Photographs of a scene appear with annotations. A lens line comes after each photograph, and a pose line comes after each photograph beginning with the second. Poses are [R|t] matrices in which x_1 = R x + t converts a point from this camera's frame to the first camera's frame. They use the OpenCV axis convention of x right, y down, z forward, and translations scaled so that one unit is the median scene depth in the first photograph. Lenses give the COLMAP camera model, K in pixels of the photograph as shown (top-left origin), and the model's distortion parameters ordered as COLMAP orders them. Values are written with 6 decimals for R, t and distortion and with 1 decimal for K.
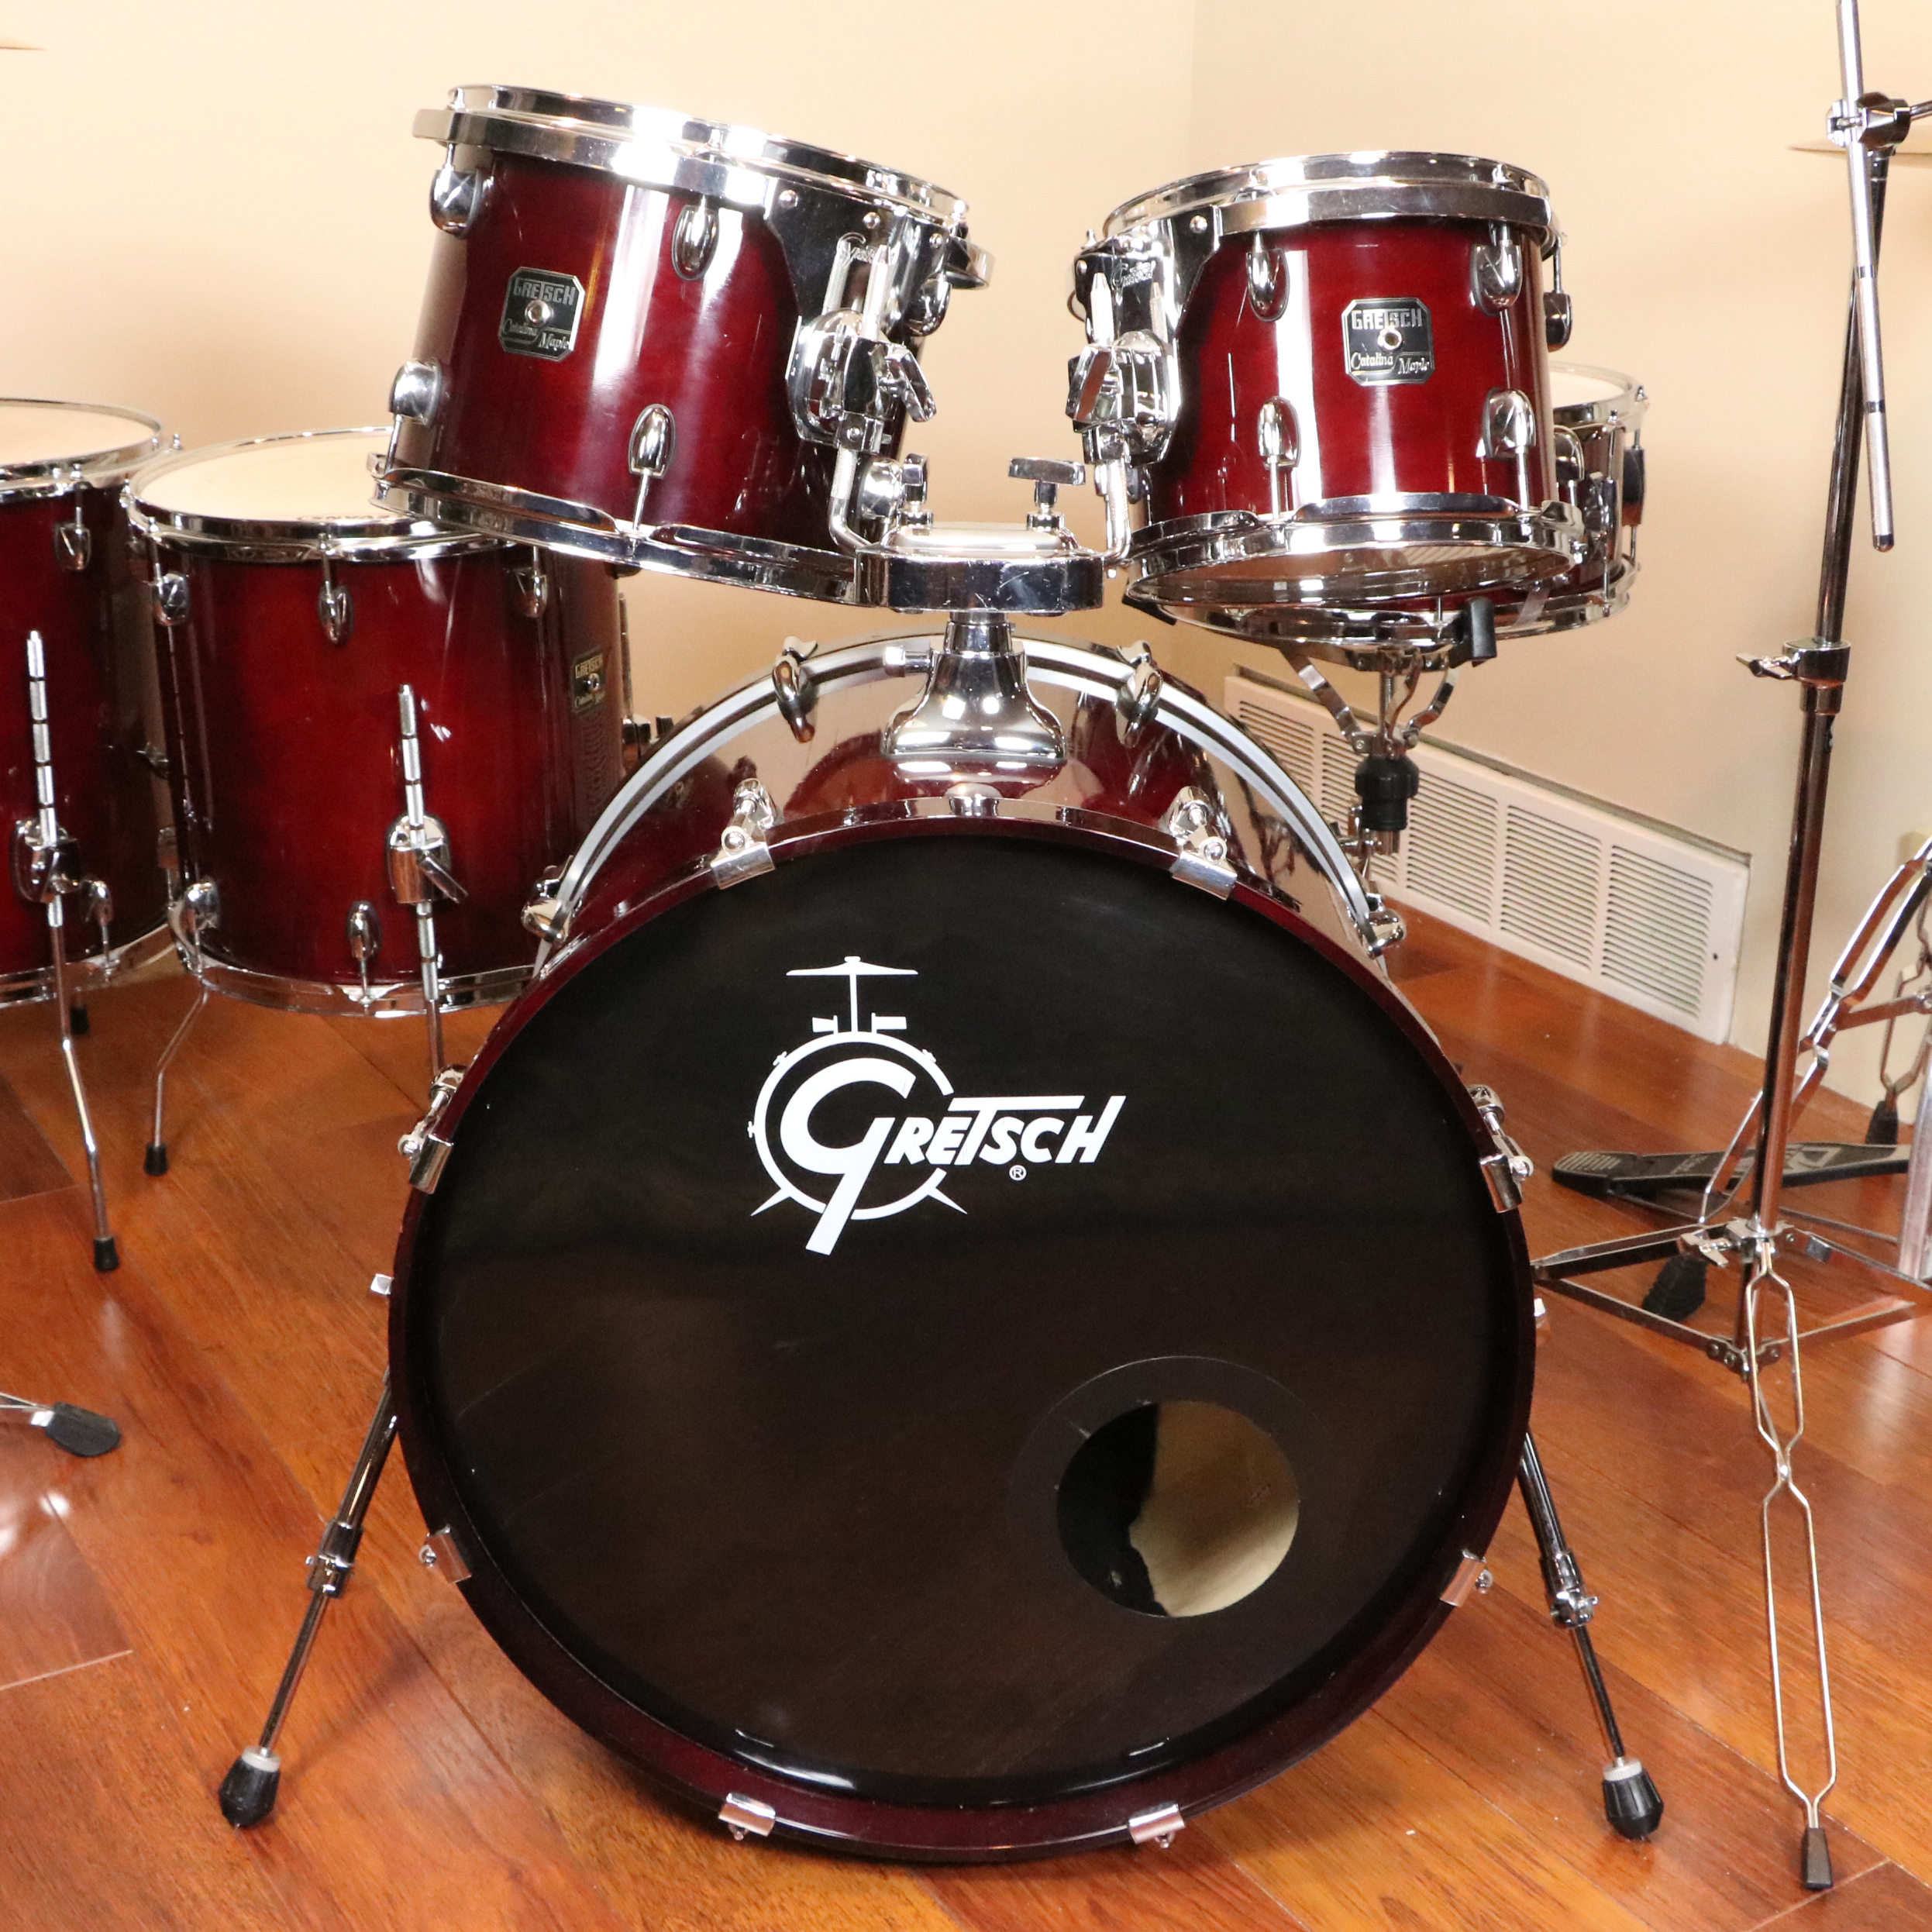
lens RADIAL K [[2403.1, 0, 963.5], [0, 2403.1, 965.0], [0, 0, 1]] dist [-0.072621, 0.000000]
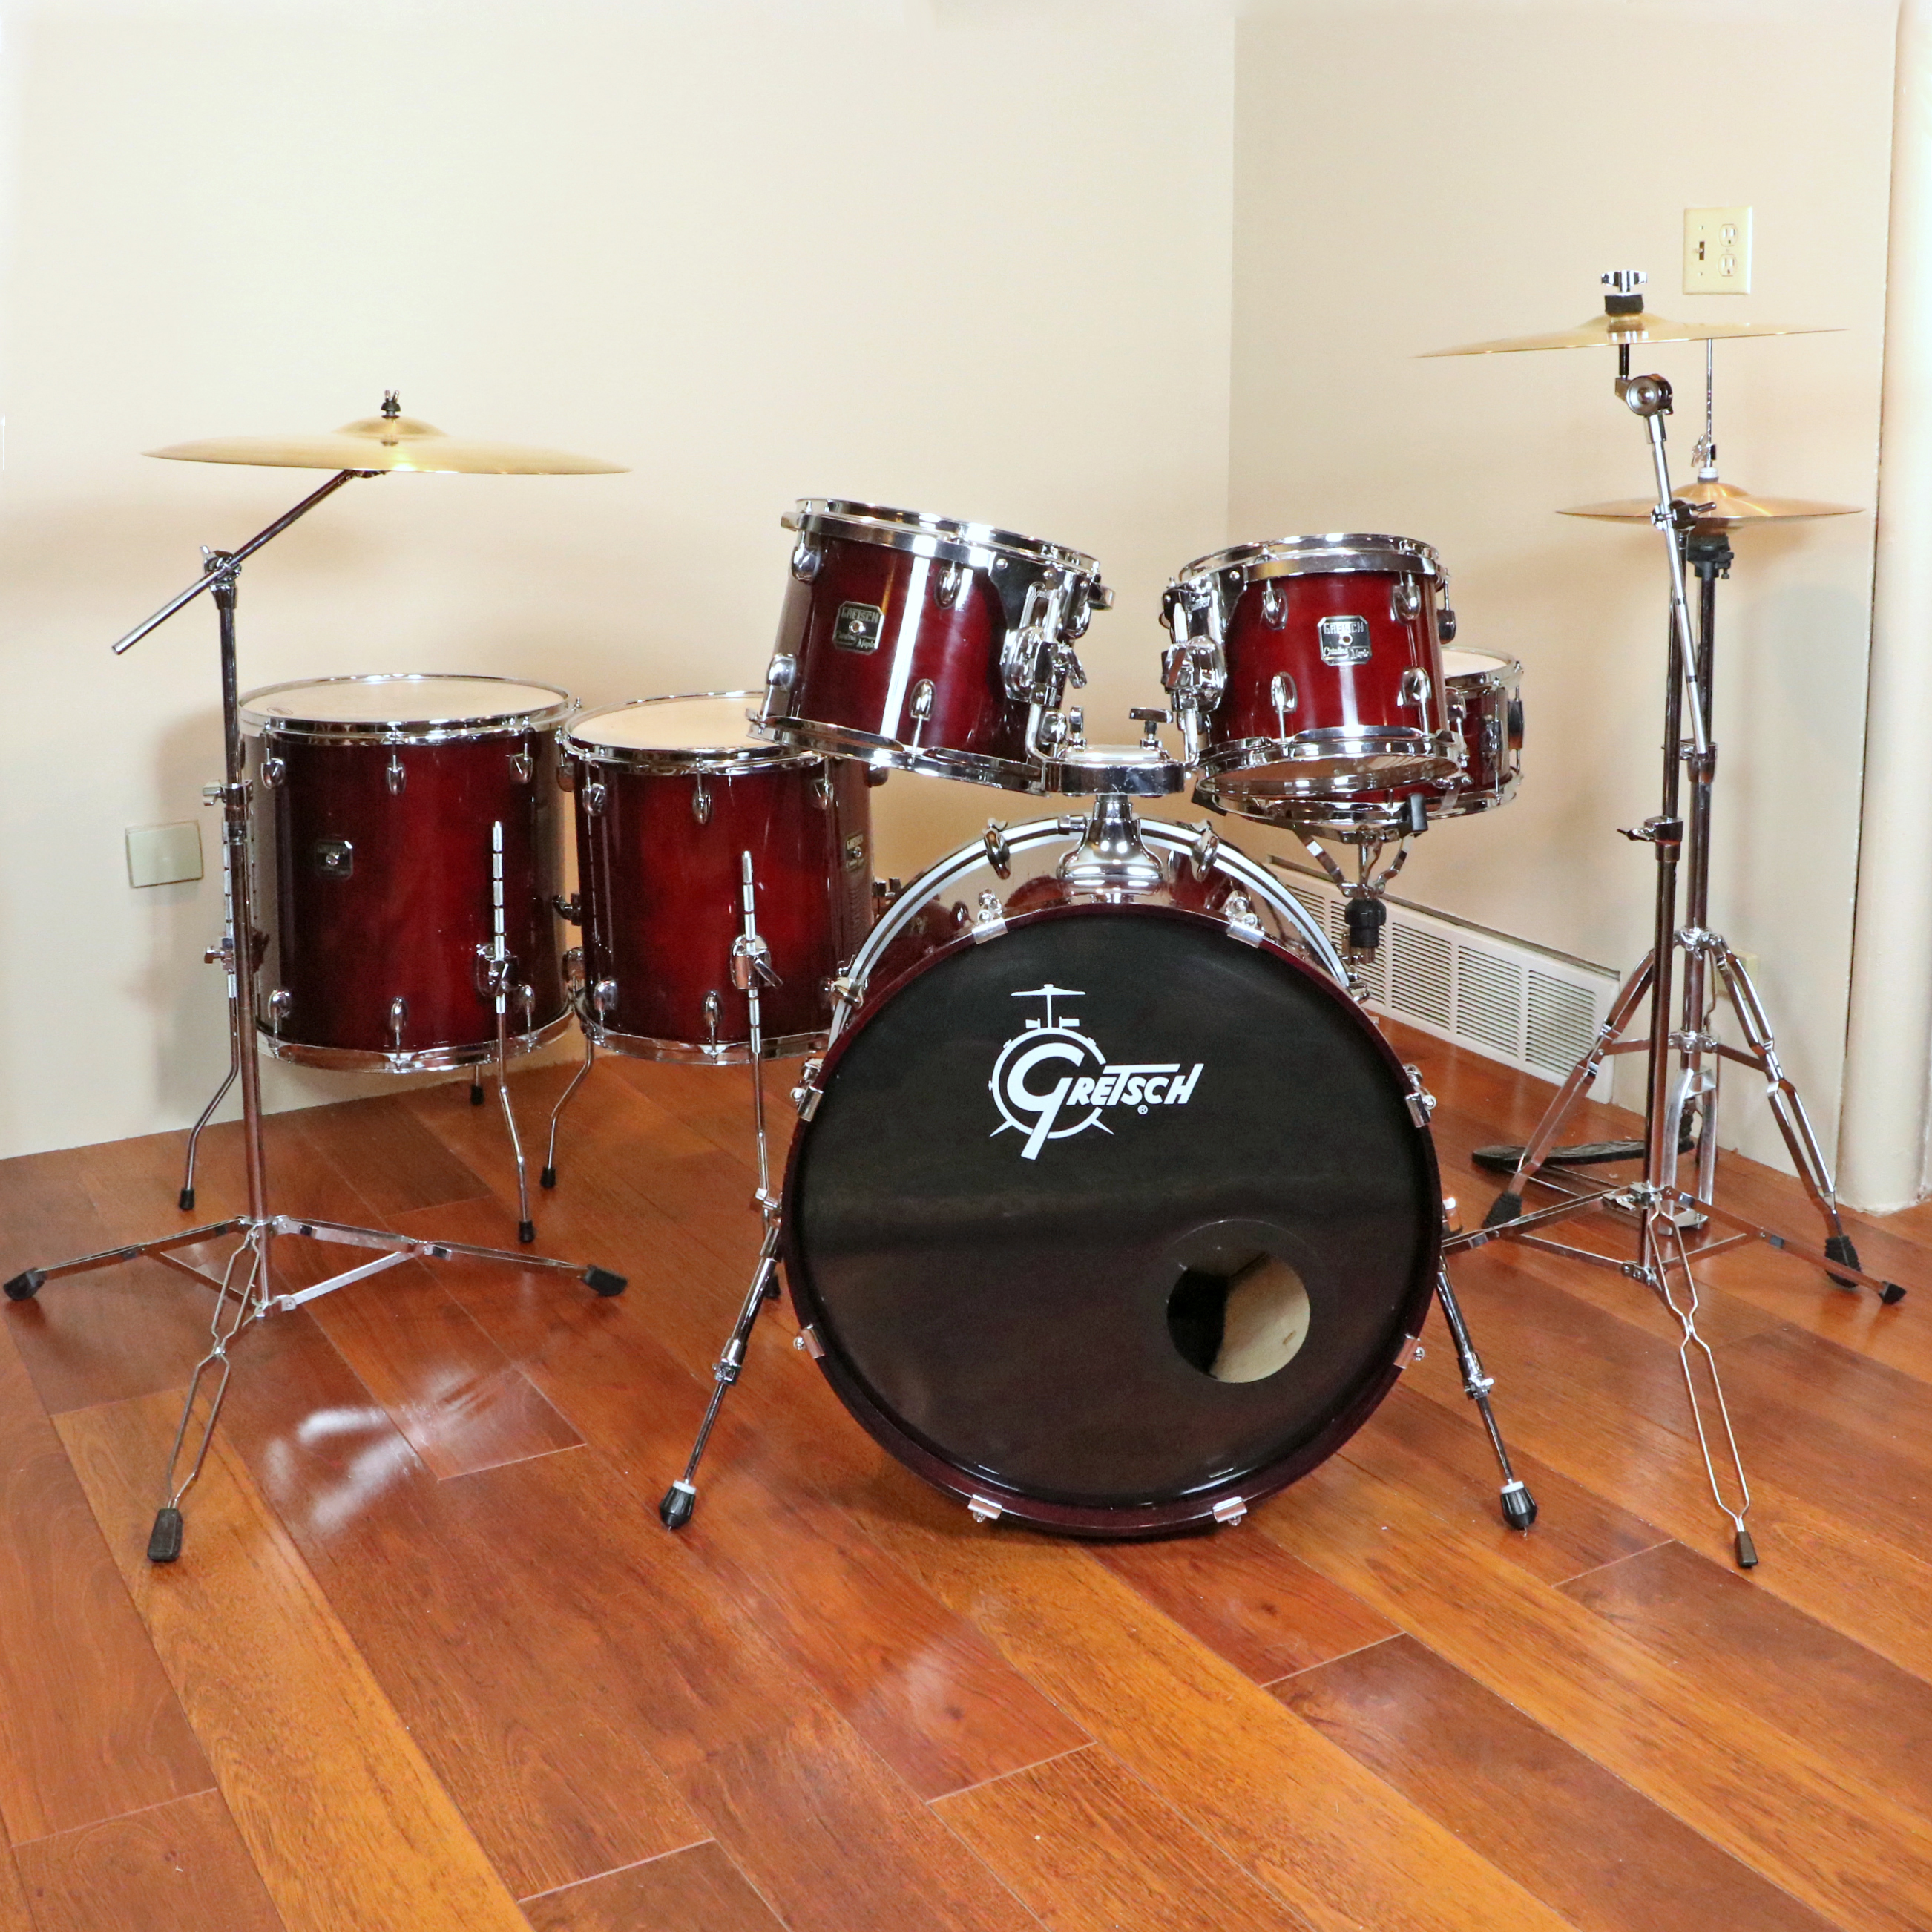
lens RADIAL K [[3246.8, 0, 966.2], [0, 3246.8, 965.8], [0, 0, 1]] dist [-0.200020, 0.000000]
pose [[0.999927, -0.009178, 0.007802, -0.115841], [0.010156, 0.990616, -0.136294, 0.284869], [-0.006478, 0.136363, 0.990638, -1.268539]]
